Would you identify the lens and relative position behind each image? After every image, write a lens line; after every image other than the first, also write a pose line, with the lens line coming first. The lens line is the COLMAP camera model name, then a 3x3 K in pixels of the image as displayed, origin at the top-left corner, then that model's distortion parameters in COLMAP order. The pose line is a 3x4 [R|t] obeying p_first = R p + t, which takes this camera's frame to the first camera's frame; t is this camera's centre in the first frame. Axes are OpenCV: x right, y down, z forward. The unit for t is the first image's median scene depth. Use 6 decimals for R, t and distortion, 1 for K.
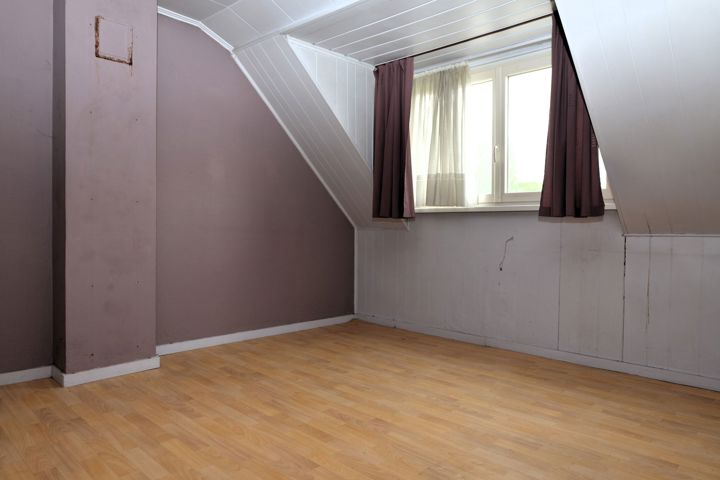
lens RADIAL K [[477.5, 0, 361.1], [0, 477.5, 236.5], [0, 0, 1]] dist [-0.002813, -0.002306]
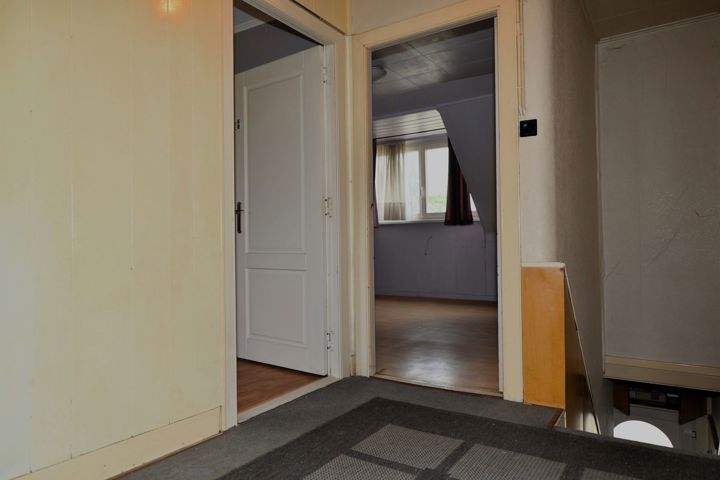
lens RADIAL K [[477.5, 0, 359.8], [0, 477.5, 240.4], [0, 0, 1]] dist [-0.002813, -0.002306]
pose [[0.990064, -0.017909, 0.139470, -0.211119], [0.021004, 0.999564, -0.020750, 0.047482], [-0.139038, 0.023473, 0.990009, -0.777239]]
